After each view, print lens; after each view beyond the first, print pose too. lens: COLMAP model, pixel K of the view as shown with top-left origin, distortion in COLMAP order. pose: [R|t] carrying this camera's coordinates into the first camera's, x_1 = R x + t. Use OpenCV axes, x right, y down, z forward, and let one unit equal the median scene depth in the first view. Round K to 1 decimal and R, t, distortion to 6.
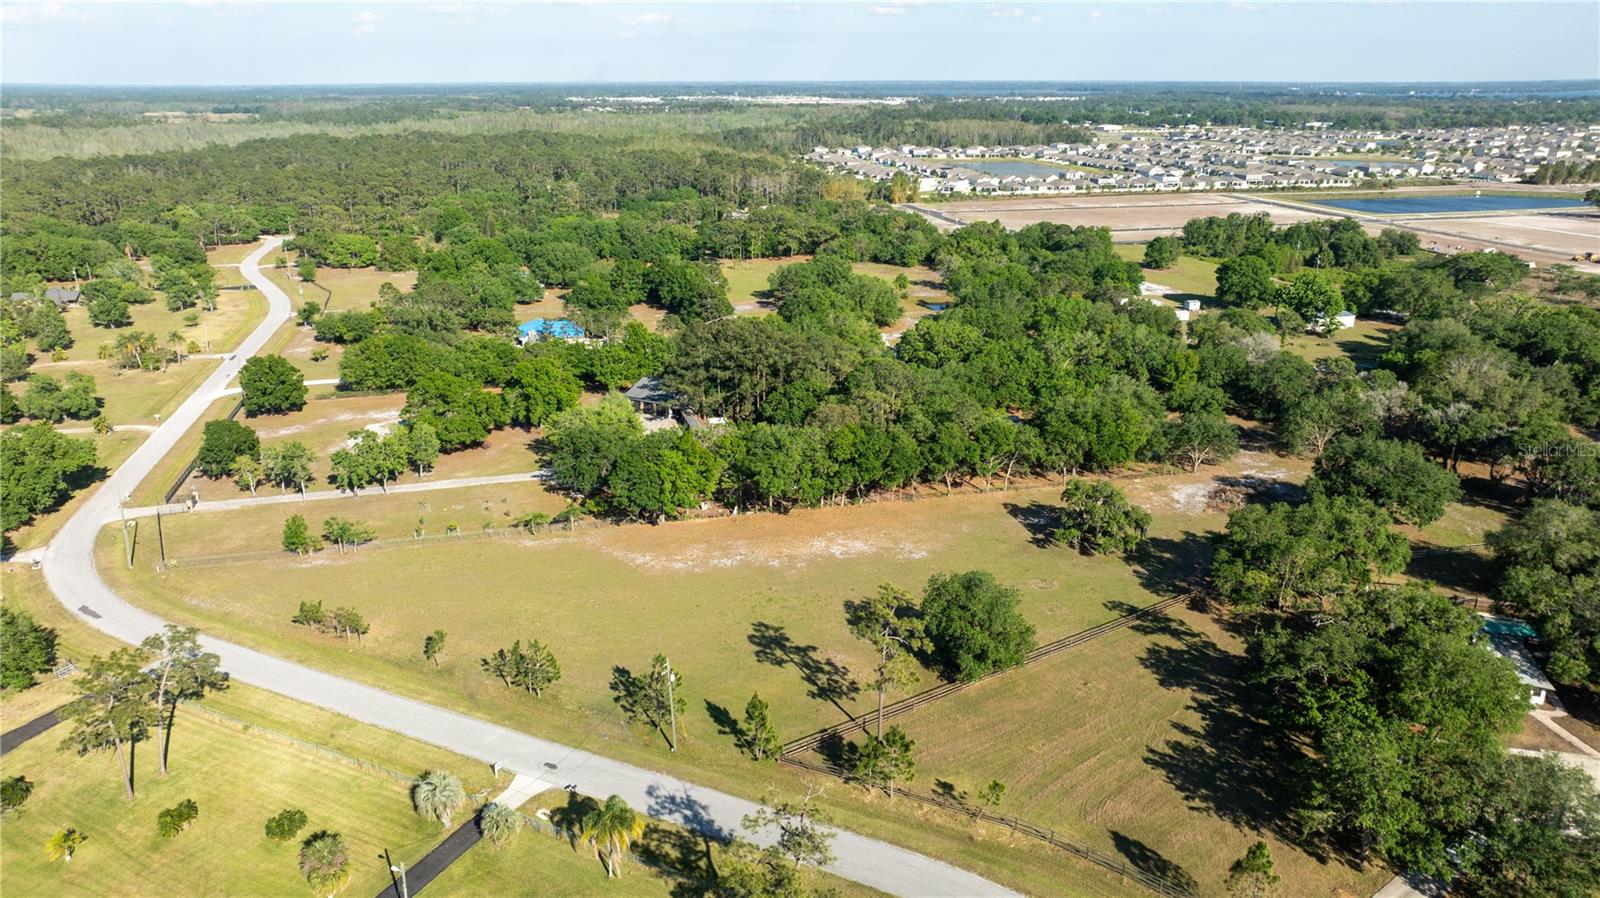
lens RADIAL K [[1126.2, 0, 800.0], [0, 1126.2, 449.0], [0, 0, 1]] dist [-0.011055, -0.000427]
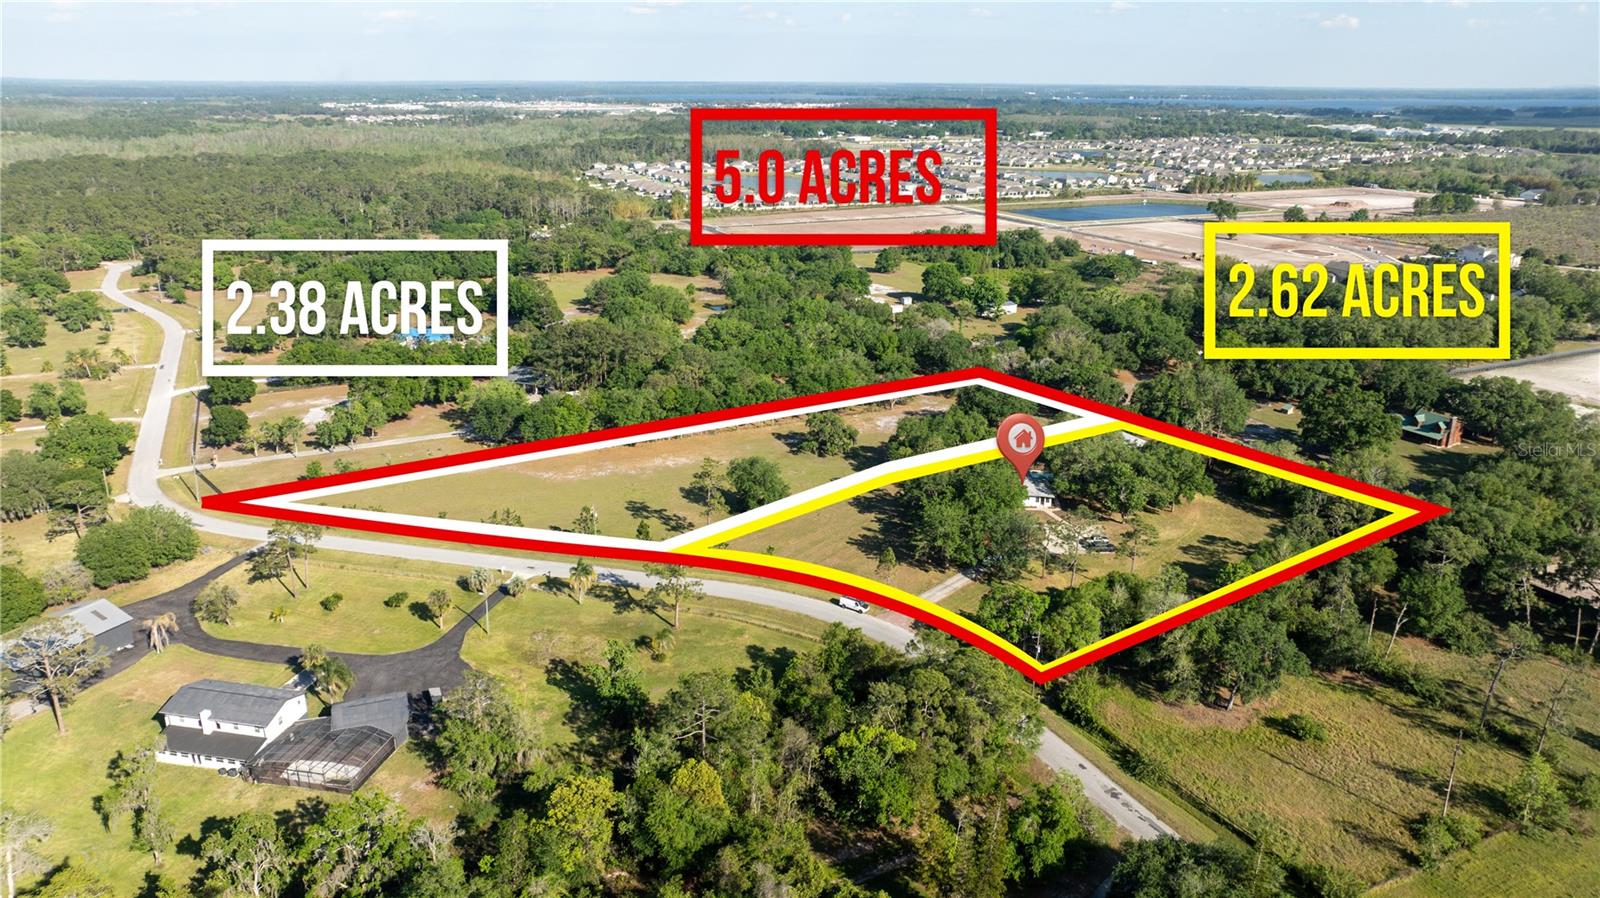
lens RADIAL K [[1126.2, 0, 800.0], [0, 1126.2, 449.0], [0, 0, 1]] dist [-0.011055, -0.000427]
pose [[0.979859, -0.055296, 0.191883, -0.043747], [0.055253, 0.998457, 0.005583, 0.033710], [-0.191896, 0.005131, 0.981402, -0.287872]]
